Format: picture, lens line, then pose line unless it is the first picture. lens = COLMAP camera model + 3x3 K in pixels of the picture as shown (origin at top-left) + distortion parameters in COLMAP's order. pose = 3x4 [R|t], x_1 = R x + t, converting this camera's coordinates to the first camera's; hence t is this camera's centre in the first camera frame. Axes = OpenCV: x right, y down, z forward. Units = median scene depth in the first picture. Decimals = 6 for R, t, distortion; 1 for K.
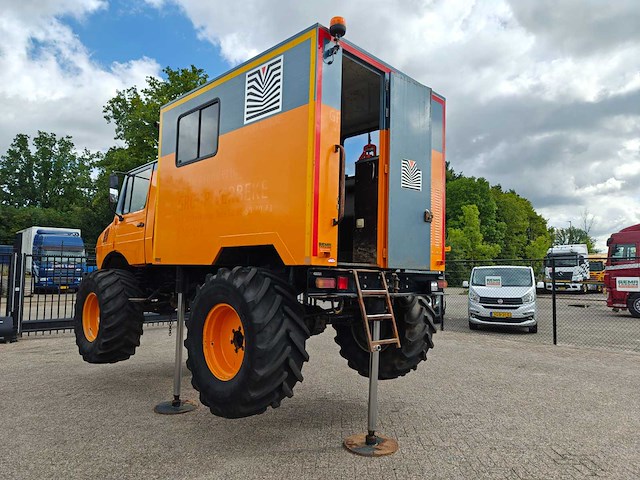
lens RADIAL K [[443.5, 0, 322.2], [0, 443.5, 240.7], [0, 0, 1]] dist [0.056286, -0.054874]
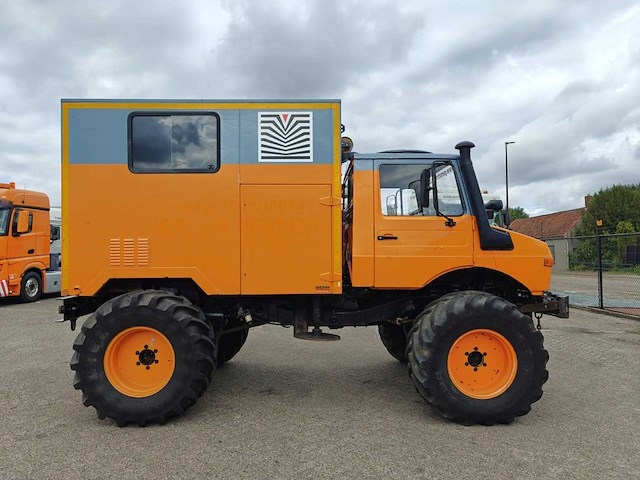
lens RADIAL K [[440.2, 0, 320.0], [0, 440.2, 240.0], [0, 0, 1]] dist [0.055001, -0.059867]
pose [[-0.707166, -0.034380, -0.706211, 0.555091], [0.046057, 0.994456, -0.094532, 0.161767], [0.705546, -0.099376, -0.701662, 2.052338]]
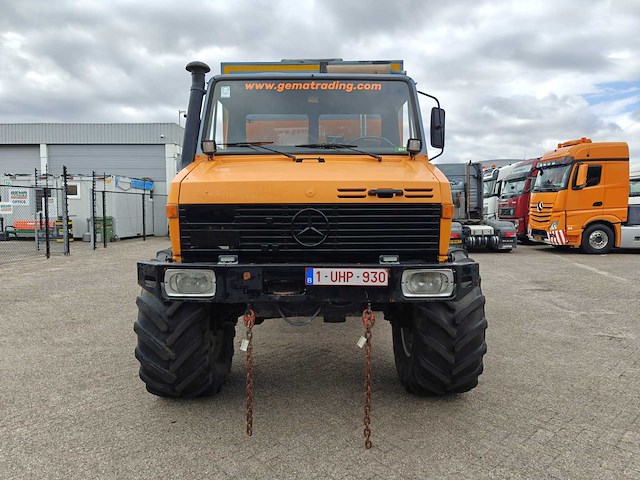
lens RADIAL K [[440.2, 0, 320.0], [0, 440.2, 240.0], [0, 0, 1]] dist [0.055001, -0.059867]
pose [[-0.701974, -0.067634, 0.708984, -1.045731], [-0.067535, 0.997316, 0.028272, 0.149310], [-0.708994, -0.028035, -0.704657, 2.013173]]
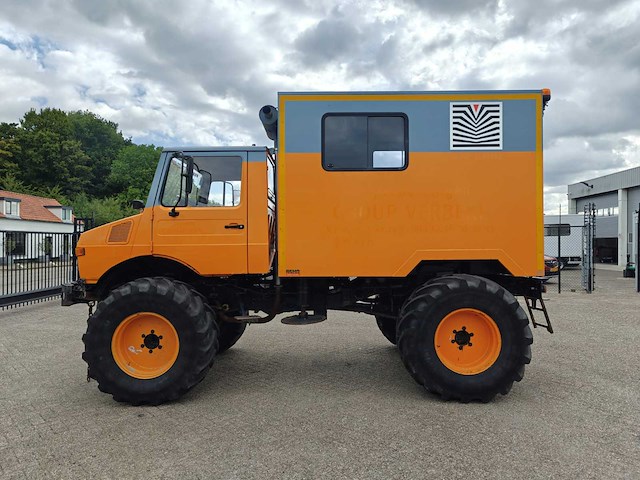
lens RADIAL K [[440.2, 0, 320.0], [0, 440.2, 240.0], [0, 0, 1]] dist [0.055001, -0.059867]
pose [[0.715386, -0.016521, 0.698534, -1.037848], [-0.030783, 0.998005, 0.055129, 0.018256], [-0.698051, -0.060941, 0.713450, 0.376918]]
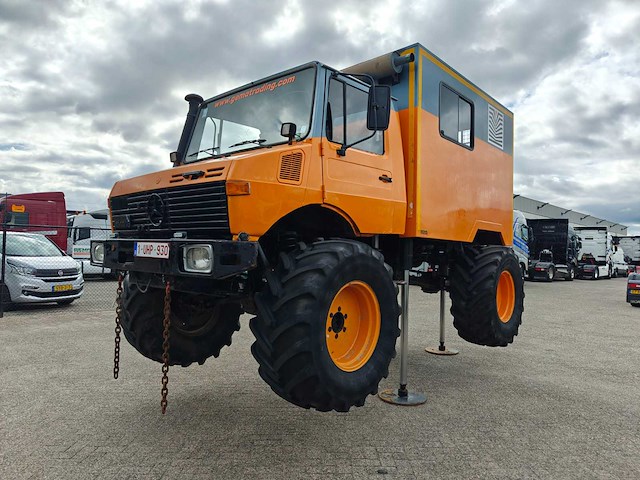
lens RADIAL K [[440.2, 0, 320.0], [0, 440.2, 240.0], [0, 0, 1]] dist [0.055001, -0.059867]
pose [[-0.034806, -0.013018, 0.999309, -1.328223], [-0.089281, 0.995958, 0.009865, 0.167922], [-0.995398, -0.088876, -0.035827, 1.356847]]
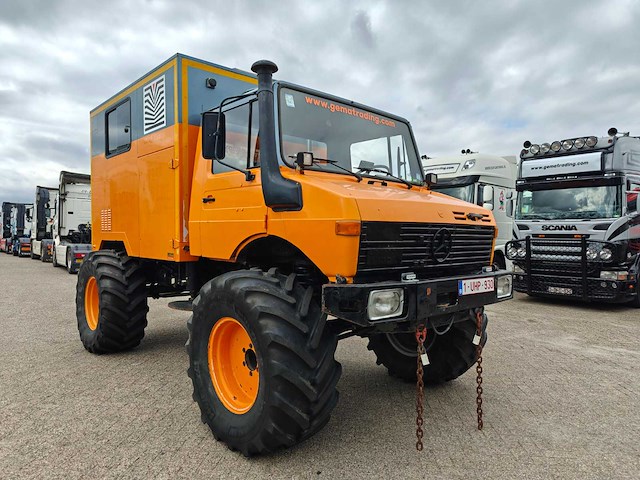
lens RADIAL K [[440.2, 0, 320.0], [0, 440.2, 240.0], [0, 0, 1]] dist [0.055001, -0.059867]
pose [[-0.998158, -0.030740, 0.052308, -0.454632], [-0.034128, 0.997290, -0.065170, 0.193334], [-0.050163, -0.066835, -0.996502, 2.285680]]
